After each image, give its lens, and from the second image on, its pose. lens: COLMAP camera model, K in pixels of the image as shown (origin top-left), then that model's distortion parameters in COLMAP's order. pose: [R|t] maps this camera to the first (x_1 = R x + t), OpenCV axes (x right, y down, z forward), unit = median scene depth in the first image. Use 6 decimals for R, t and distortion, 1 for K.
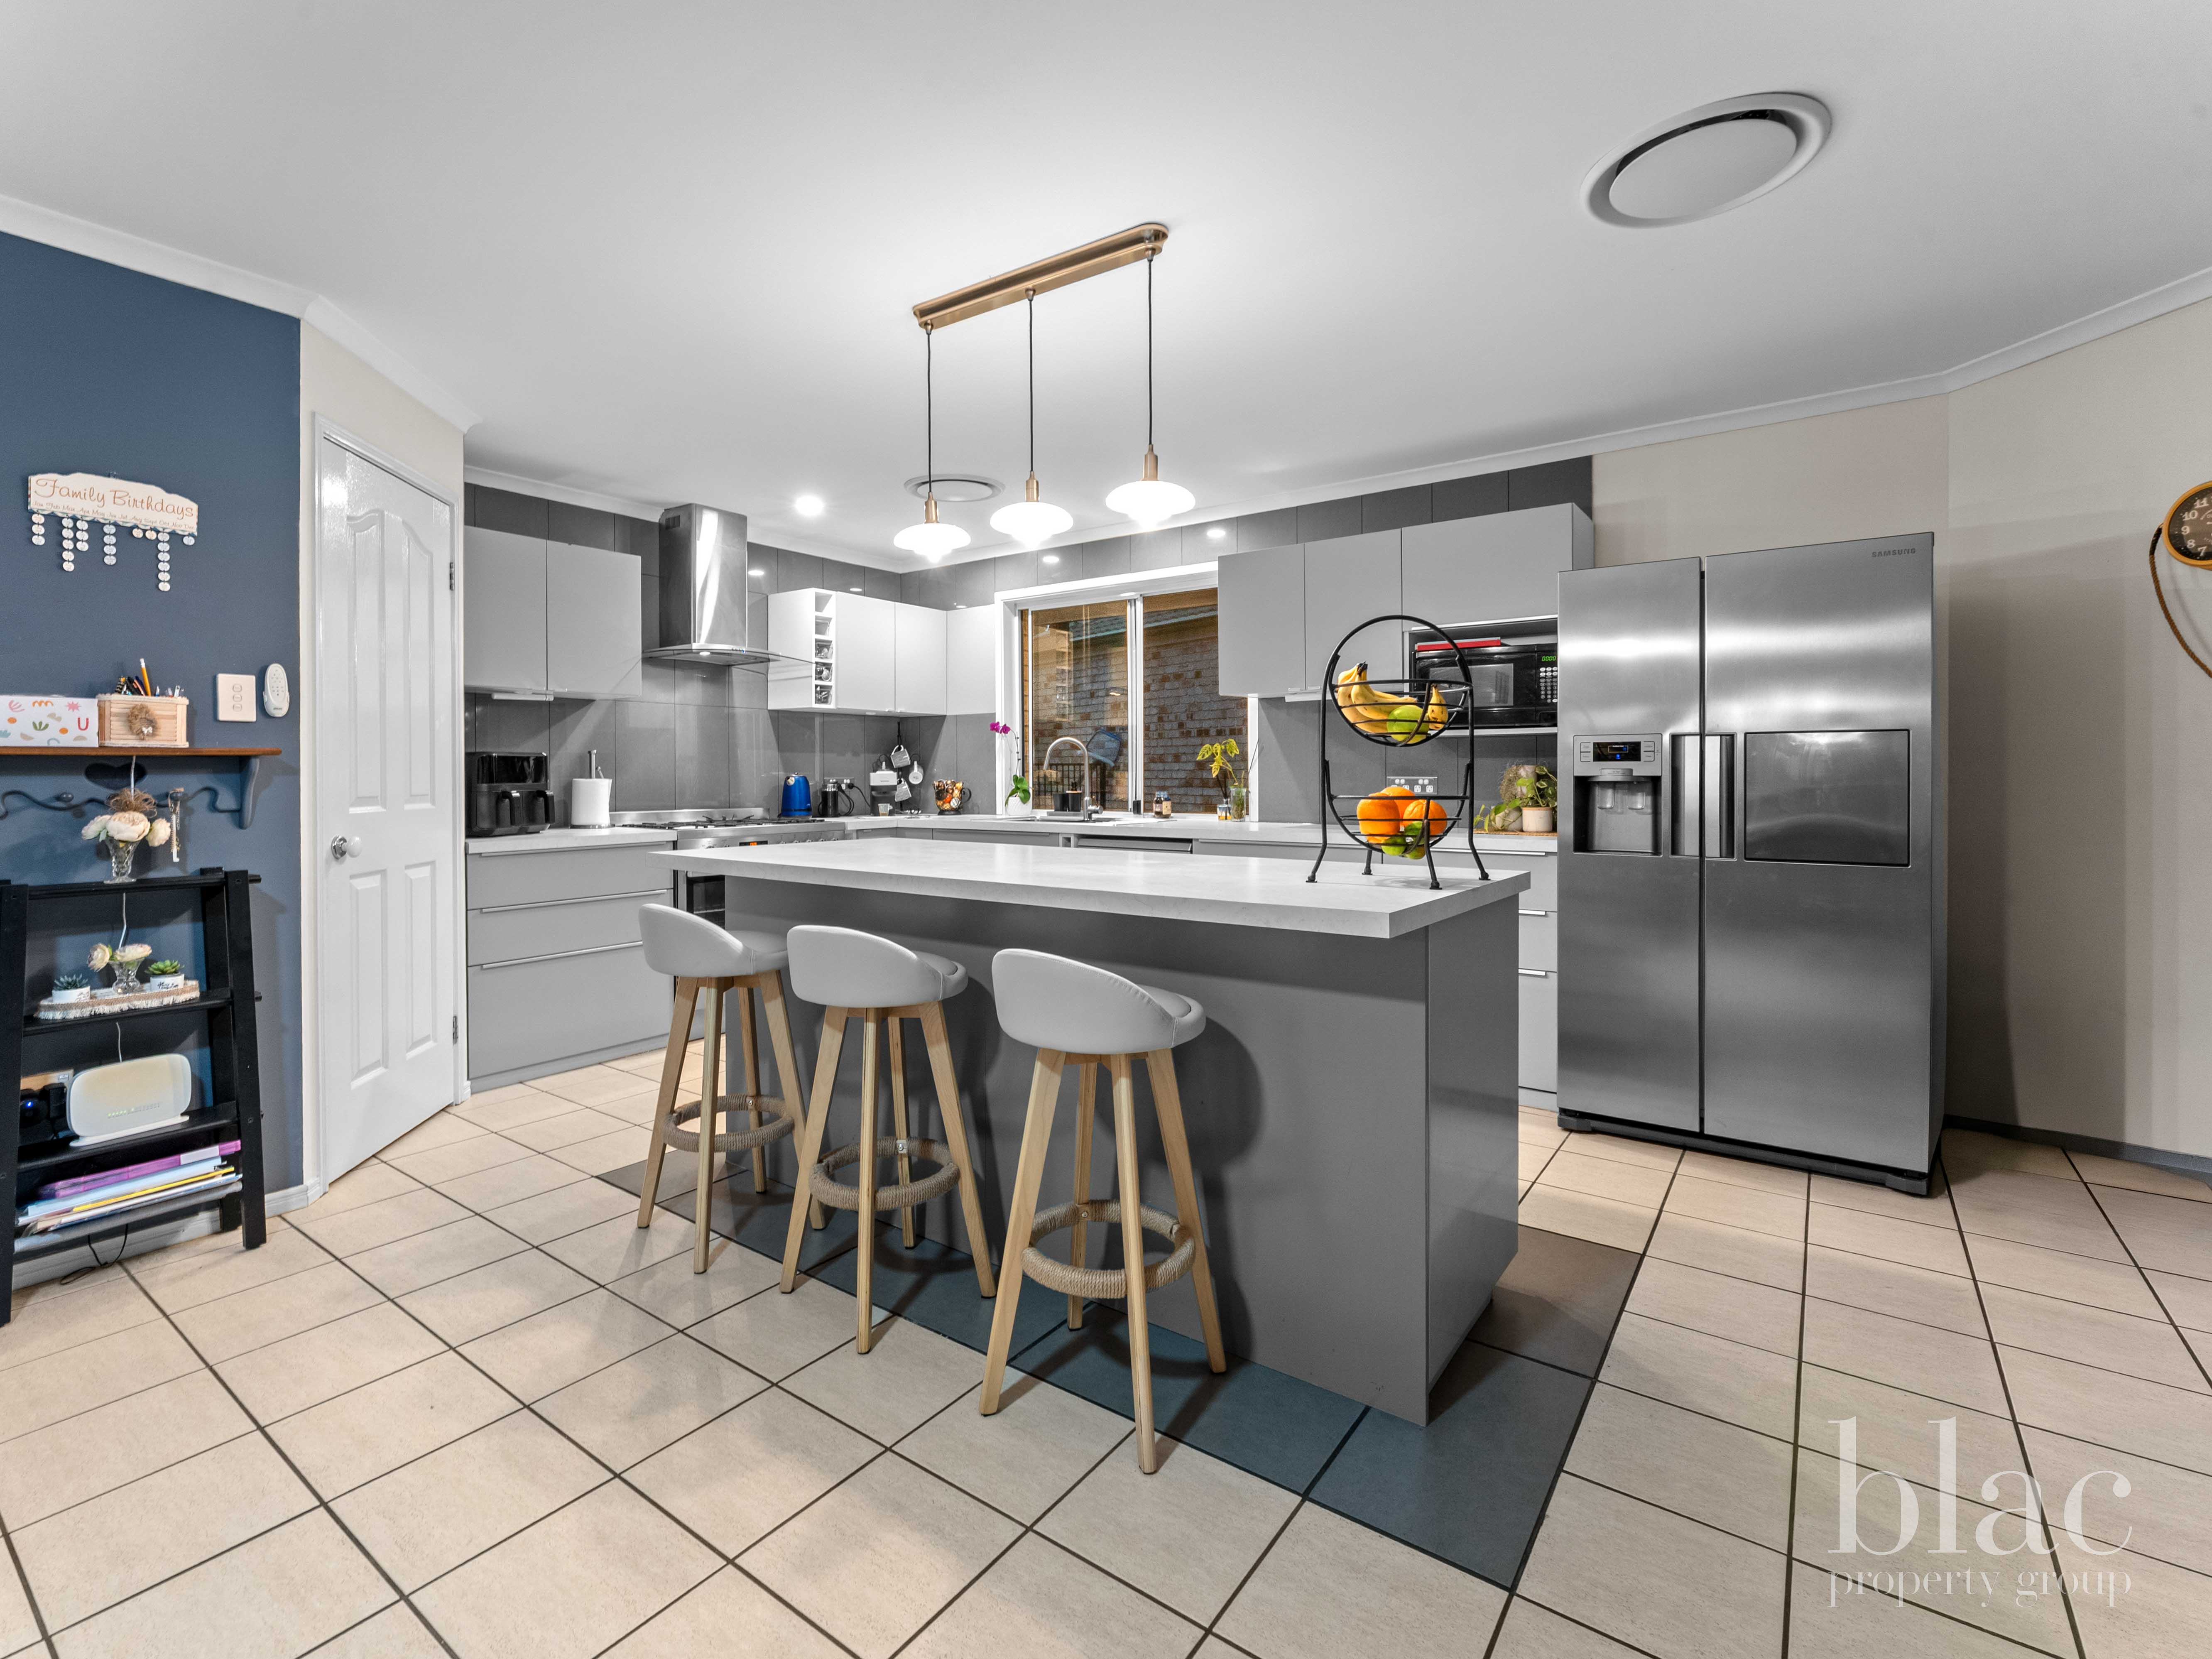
lens RADIAL K [[1015.9, 0, 1077.9], [0, 1015.9, 780.4], [0, 0, 1]] dist [-0.001420, -0.000433]
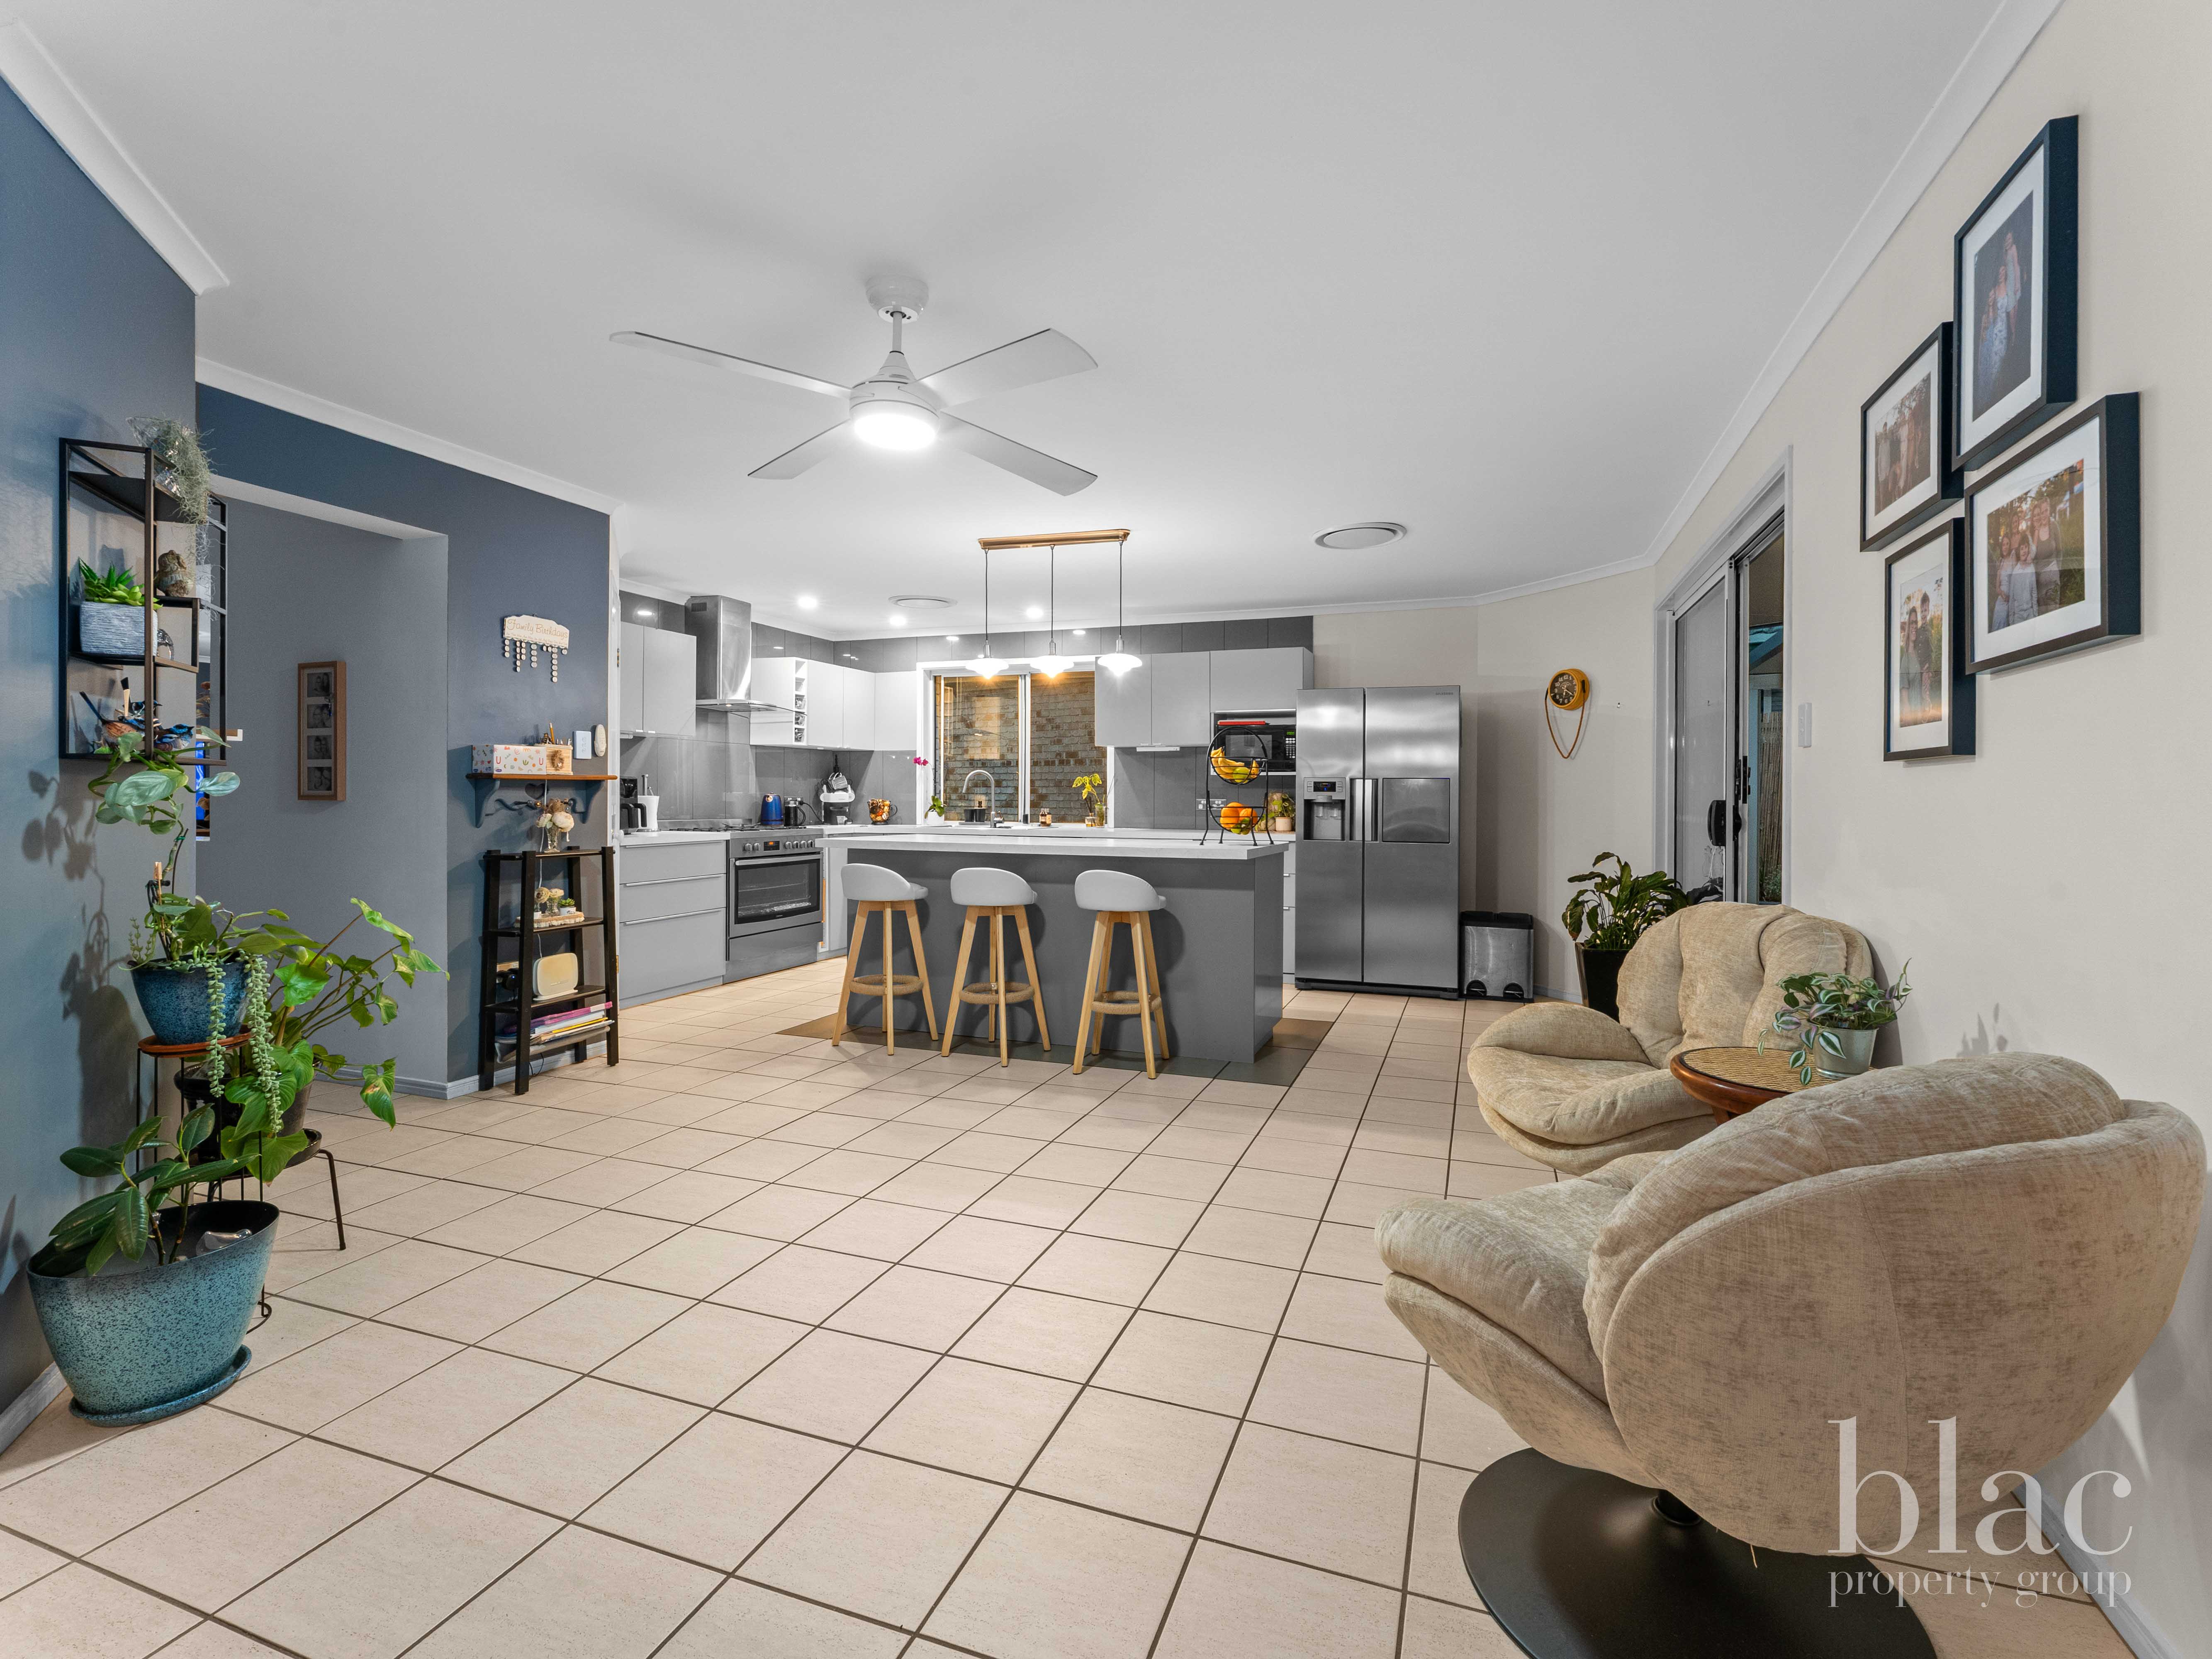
lens RADIAL K [[1010.2, 0, 1130.1], [0, 1010.2, 796.8], [0, 0, 1]] dist [0.000293, -0.000038]
pose [[0.955583, 0.009878, 0.294557, -0.291984], [-0.007890, 0.999937, -0.007936, 0.006356], [-0.294617, 0.005259, 0.955601, -0.546106]]
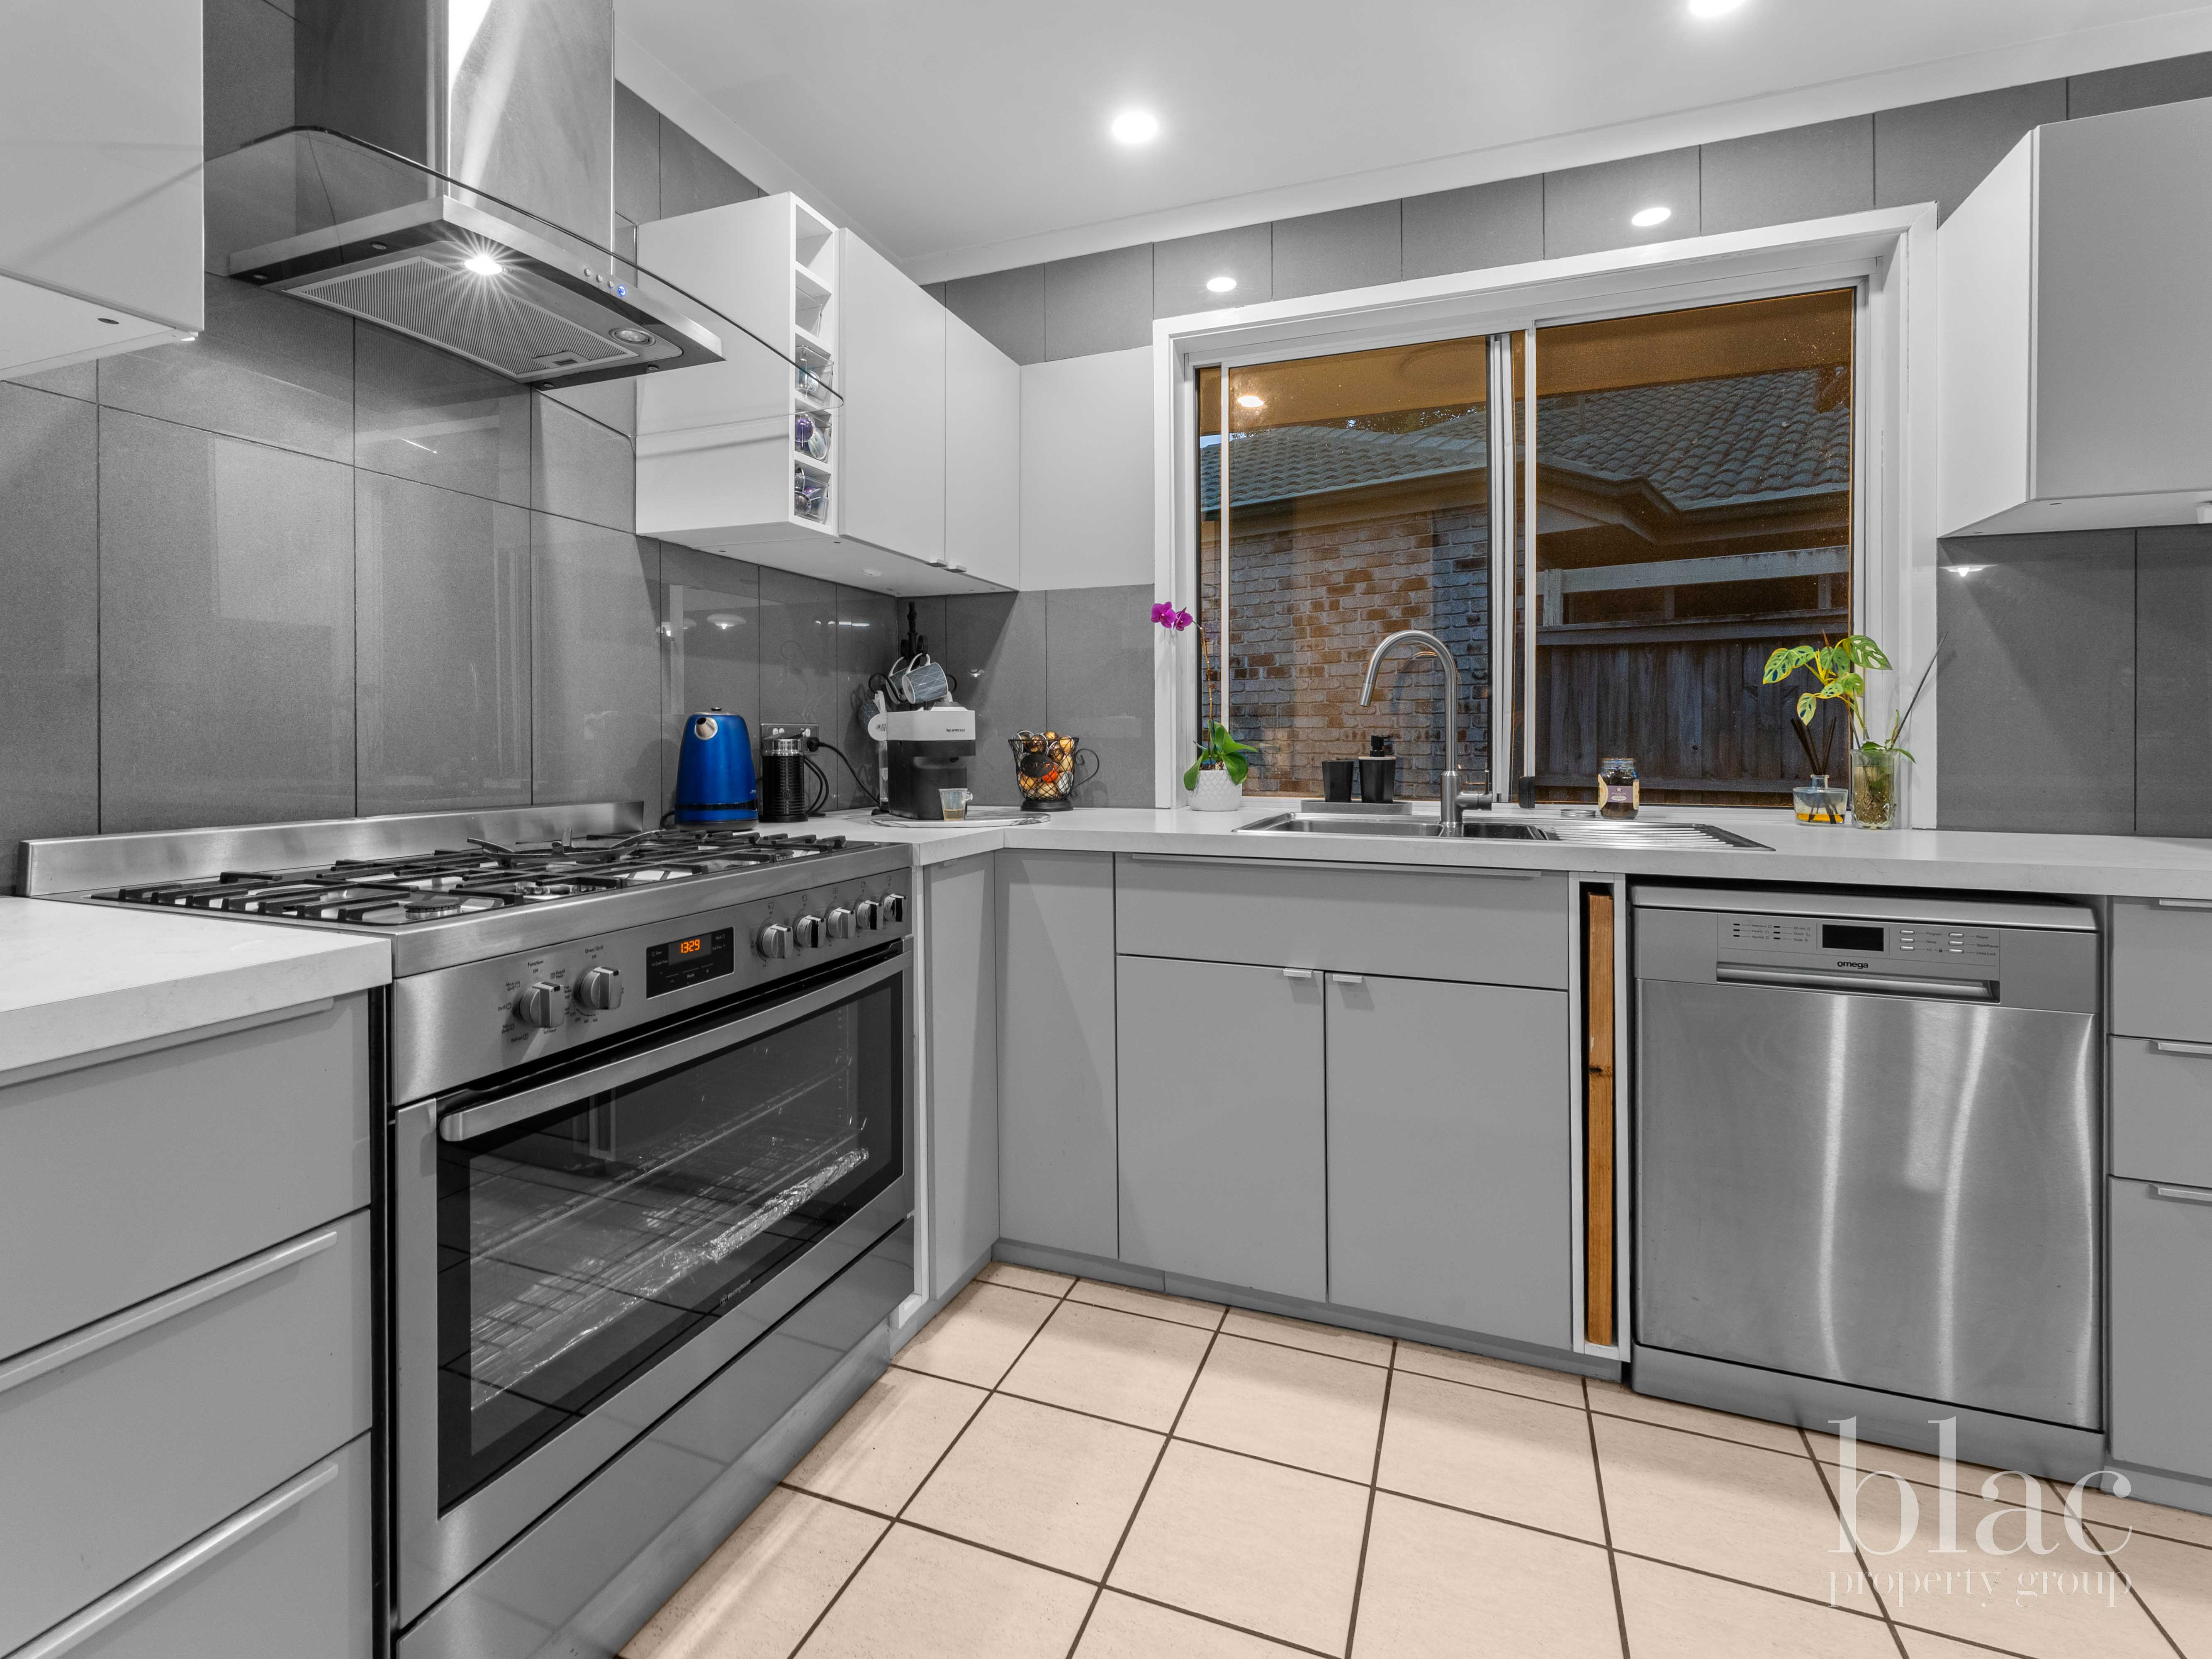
lens RADIAL K [[1029.4, 0, 1077.5], [0, 1029.4, 743.7], [0, 0, 1]] dist [0.000063, -0.000016]
pose [[0.966072, 0.004268, 0.258237, -0.329319], [-0.003919, 0.999991, -0.001864, 0.008248], [-0.258243, 0.000789, 0.966080, 0.797257]]
